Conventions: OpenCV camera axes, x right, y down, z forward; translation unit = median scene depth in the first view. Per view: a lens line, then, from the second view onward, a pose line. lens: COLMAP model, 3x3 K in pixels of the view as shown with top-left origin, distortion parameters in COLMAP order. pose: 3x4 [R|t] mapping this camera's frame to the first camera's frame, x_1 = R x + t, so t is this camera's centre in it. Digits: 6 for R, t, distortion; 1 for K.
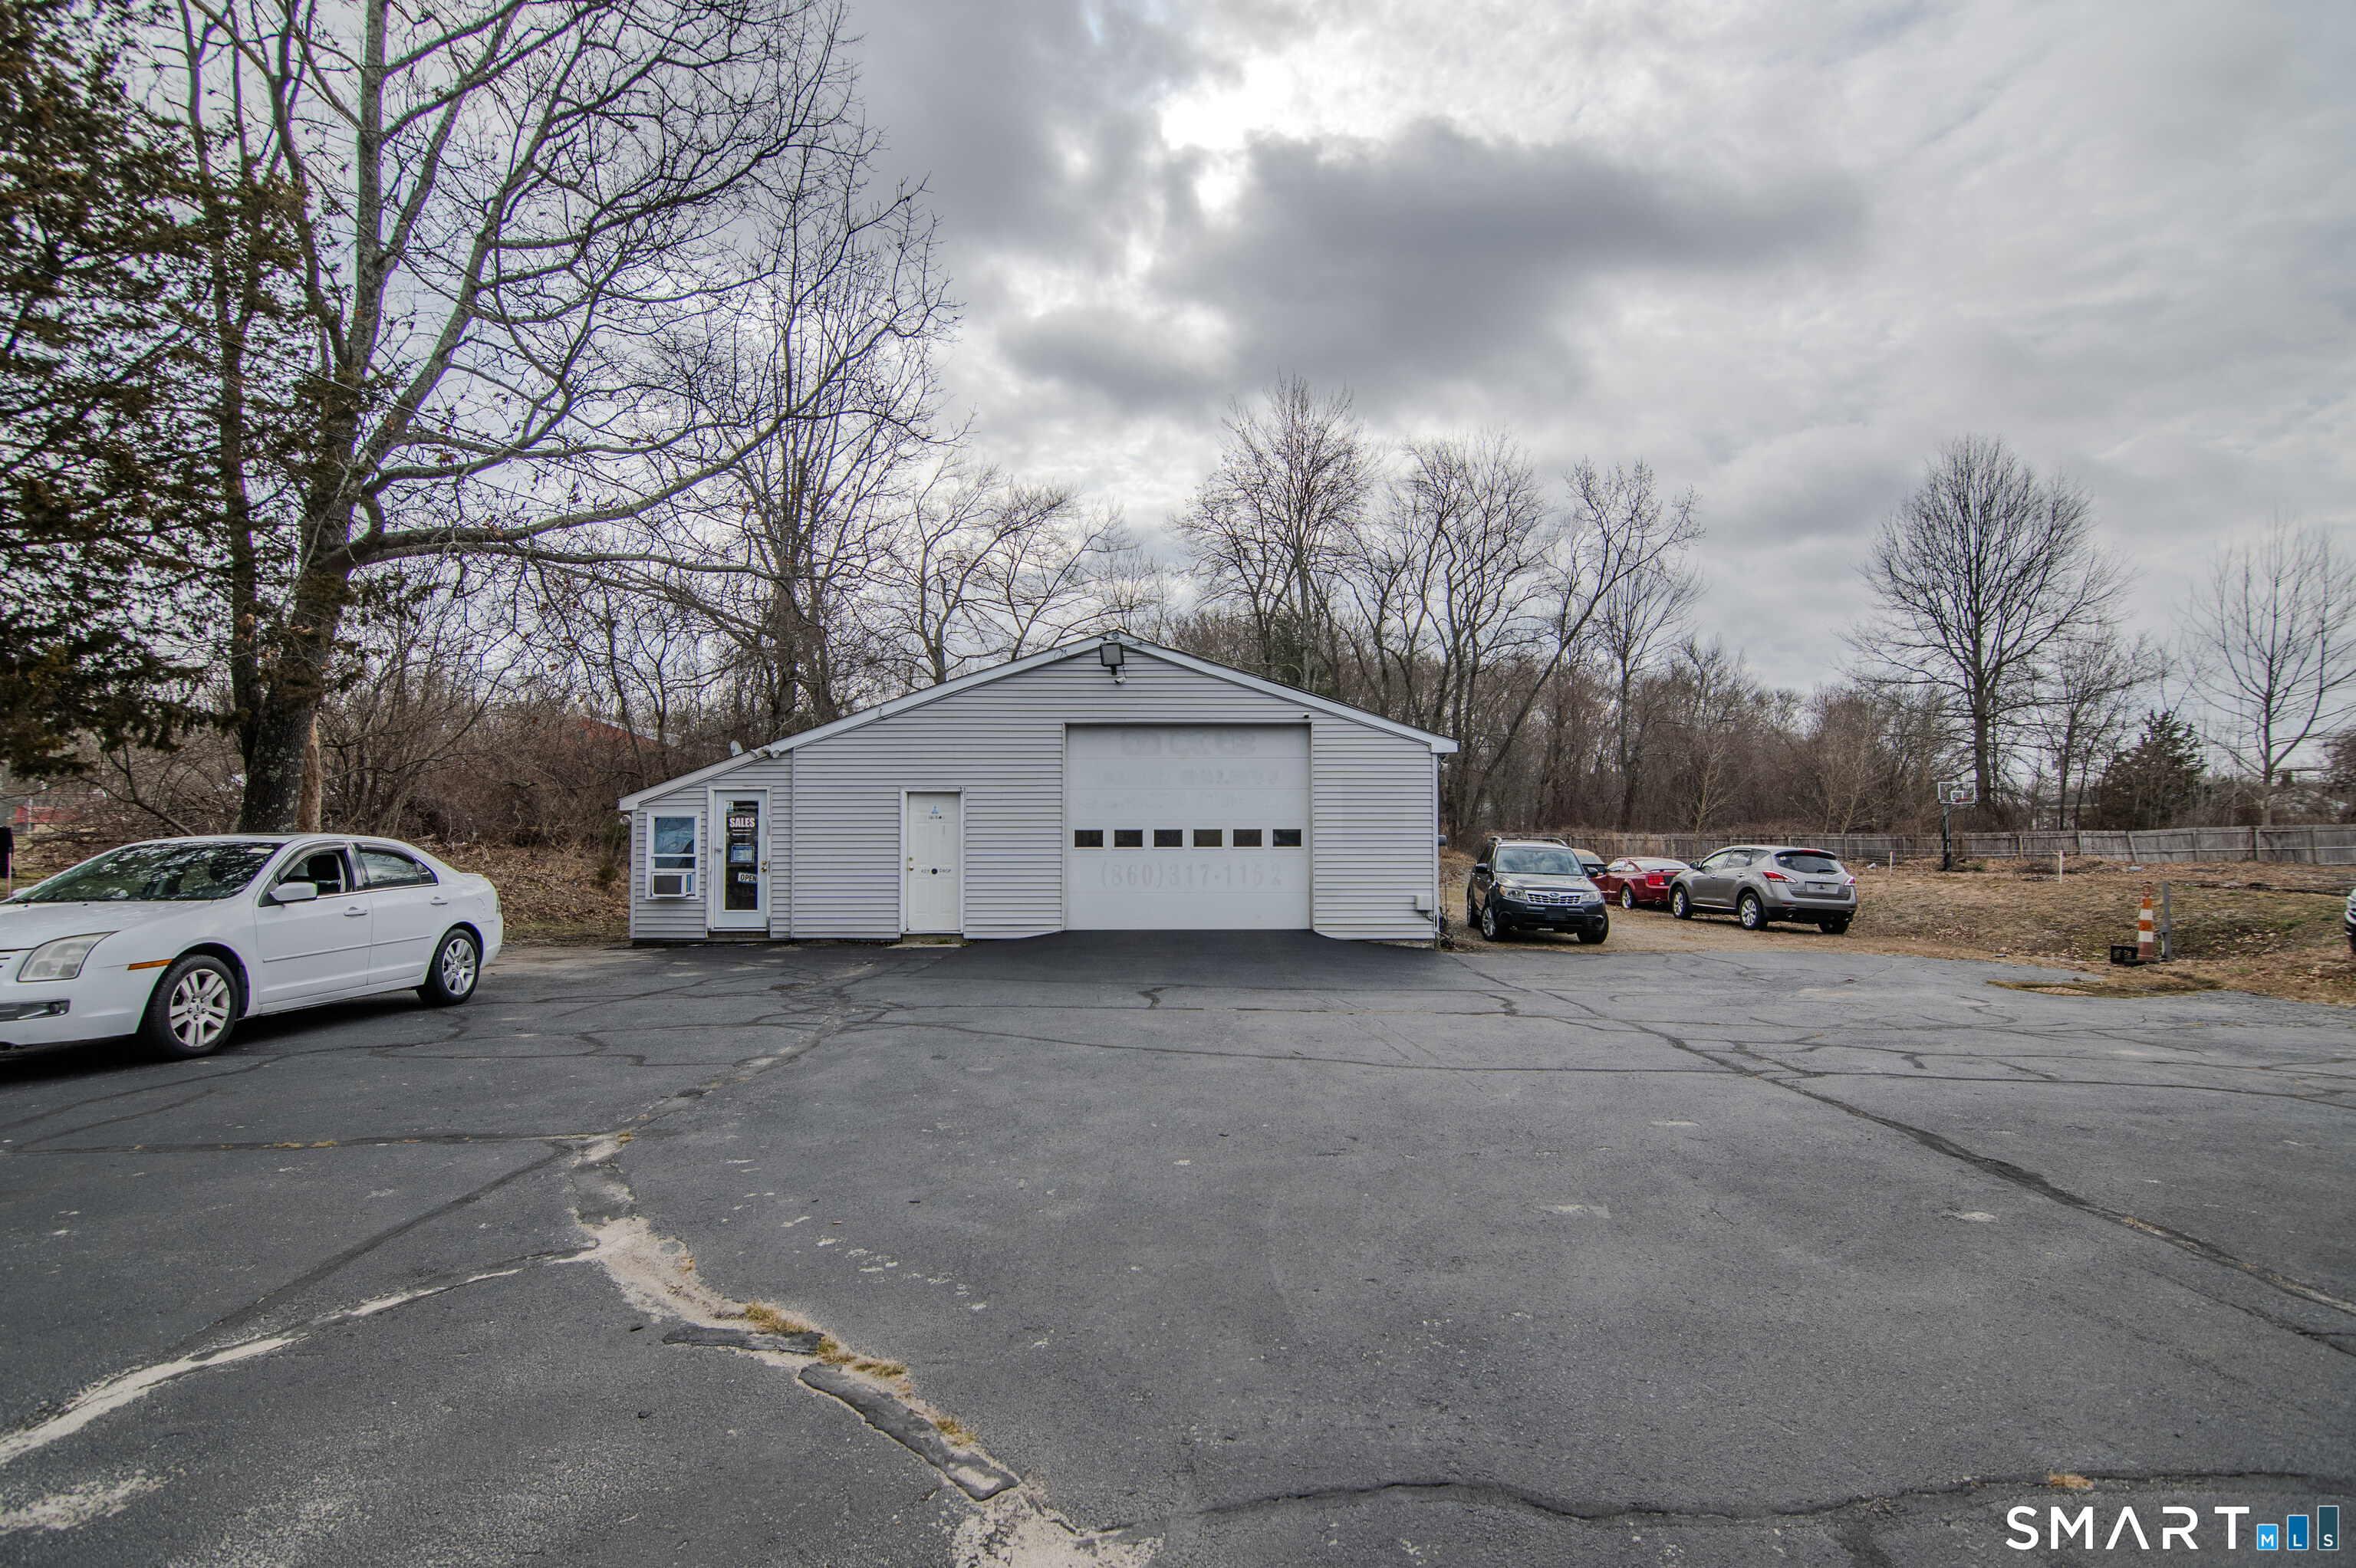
lens RADIAL K [[1143.5, 0, 1178.3], [0, 1143.5, 797.4], [0, 0, 1]] dist [-0.033880, 0.011244]
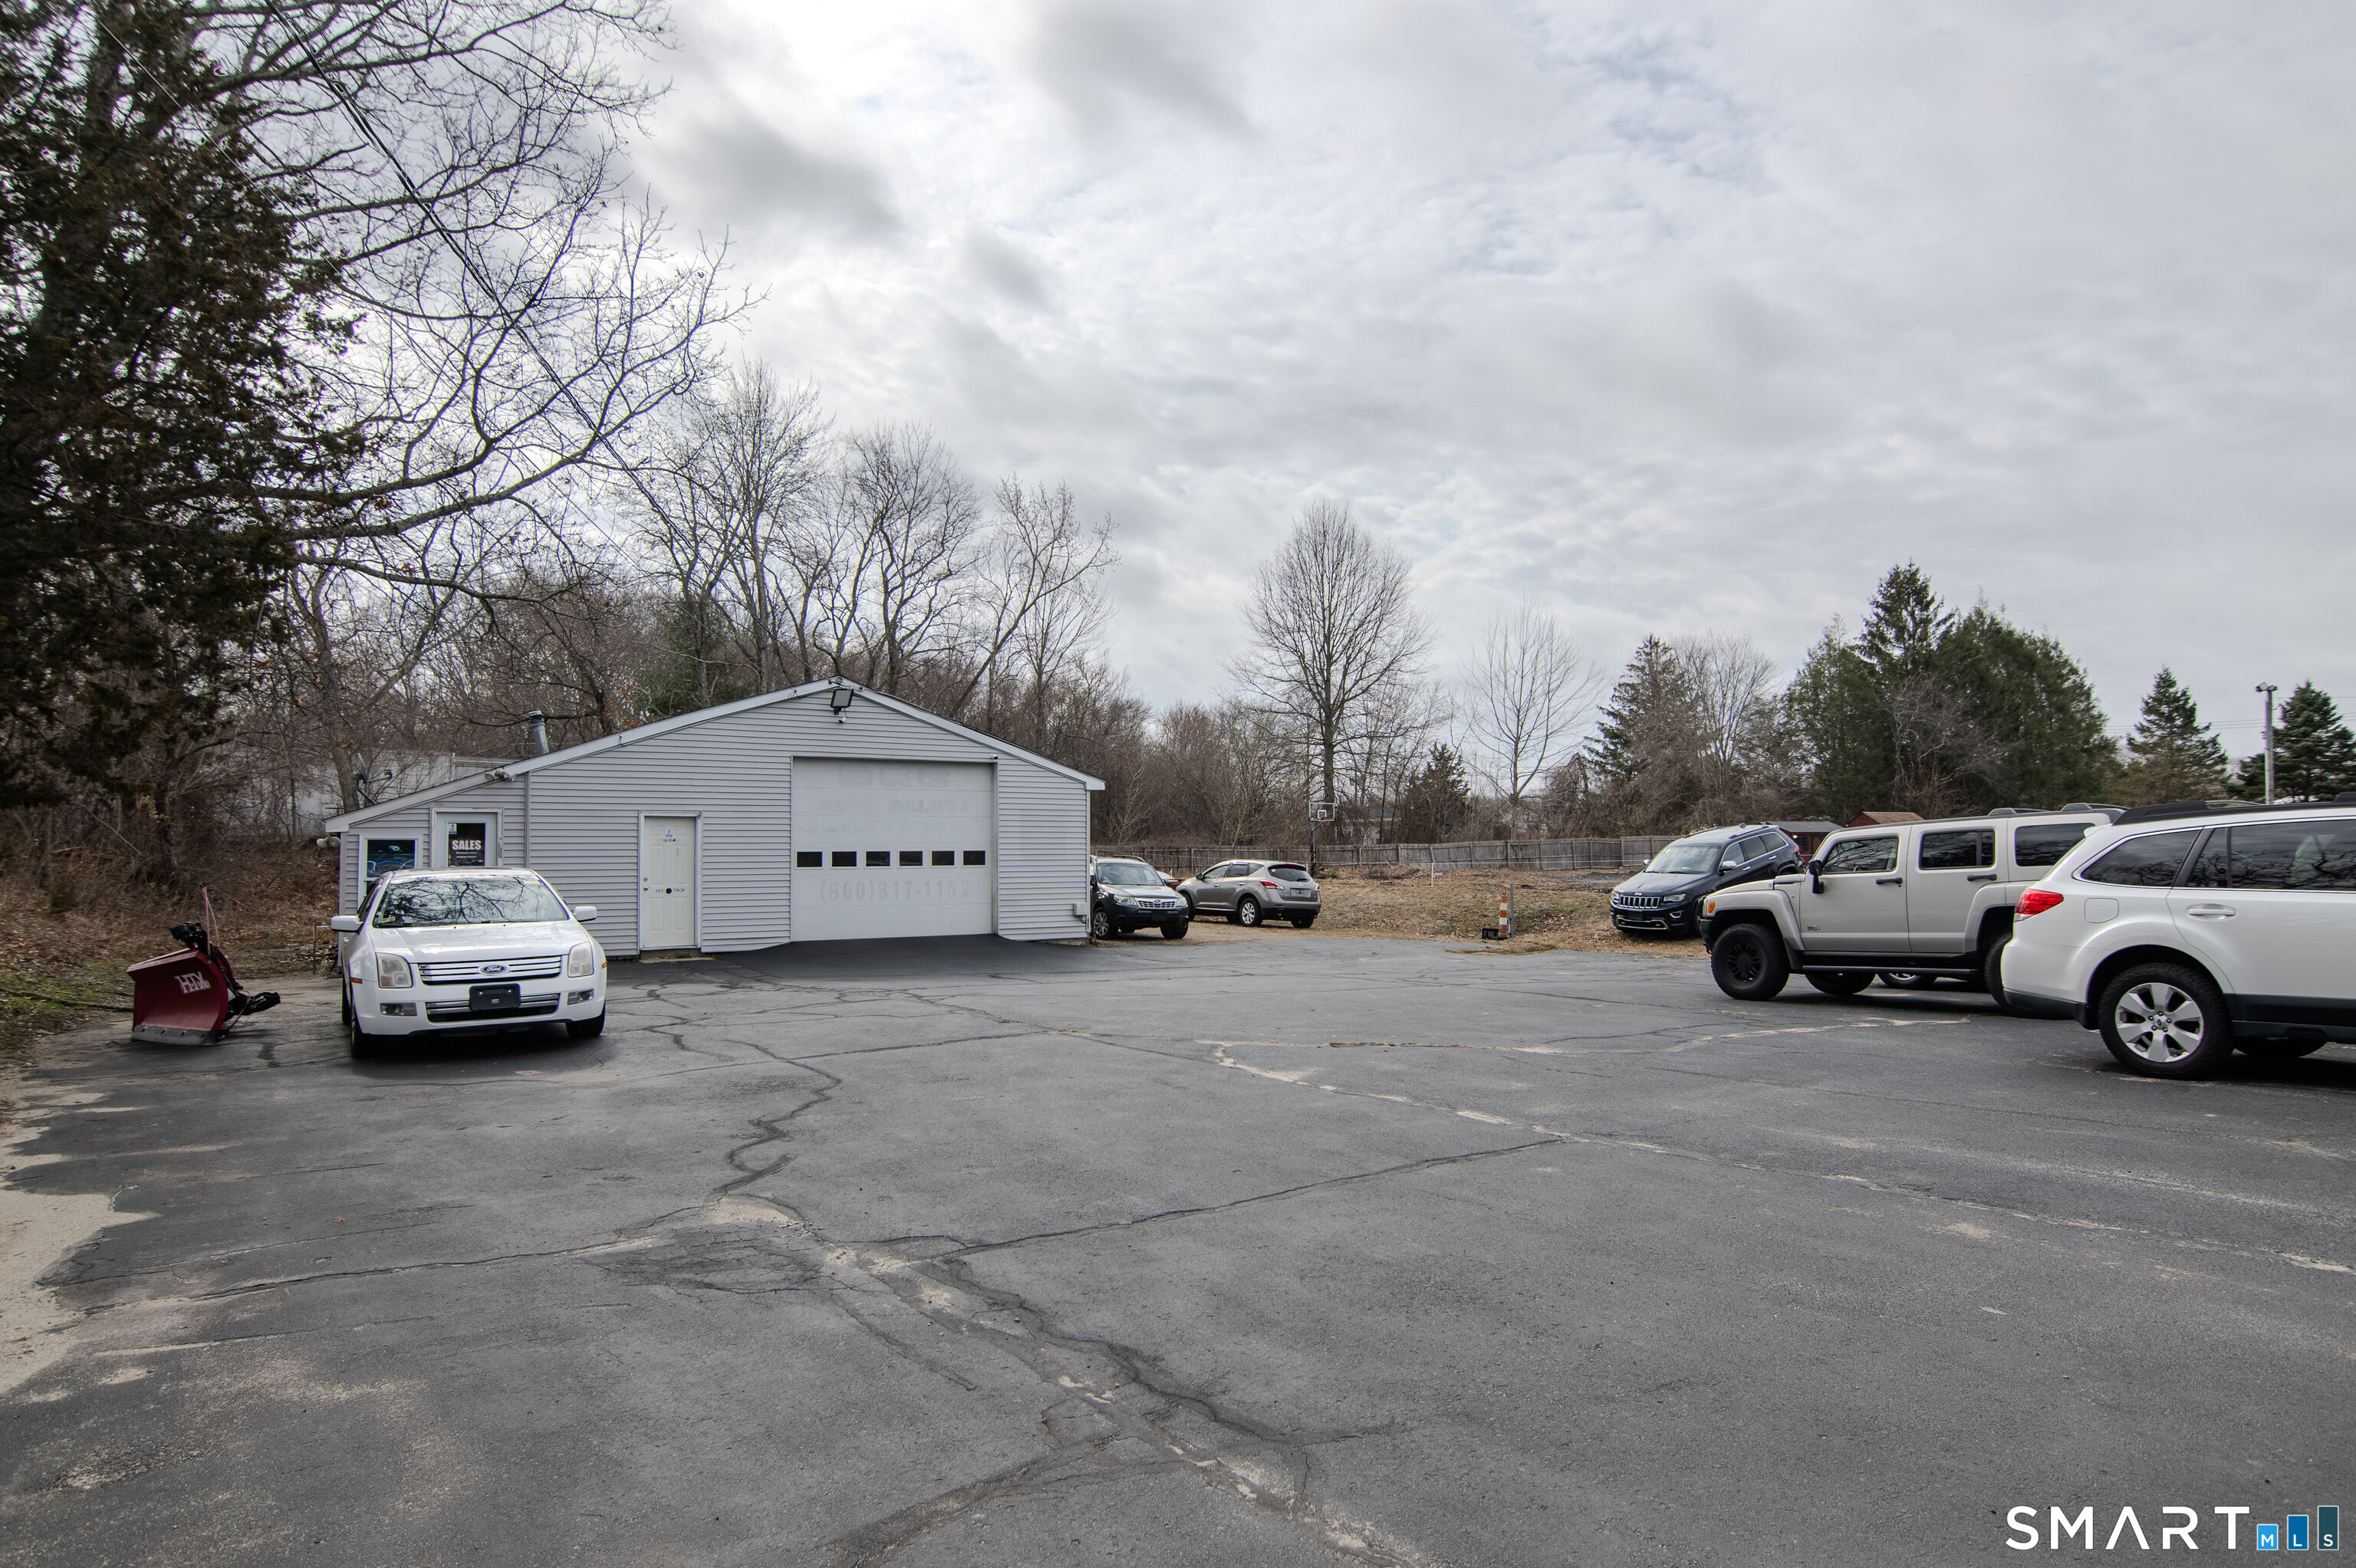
lens RADIAL K [[1325.7, 0, 1178.0], [0, 1325.7, 784.0], [0, 0, 1]] dist [-0.002087, -0.000104]
pose [[0.854618, 0.023805, 0.518711, -0.332538], [-0.018146, 0.999708, -0.015982, -0.017642], [-0.518939, 0.004247, 0.854801, -0.223983]]
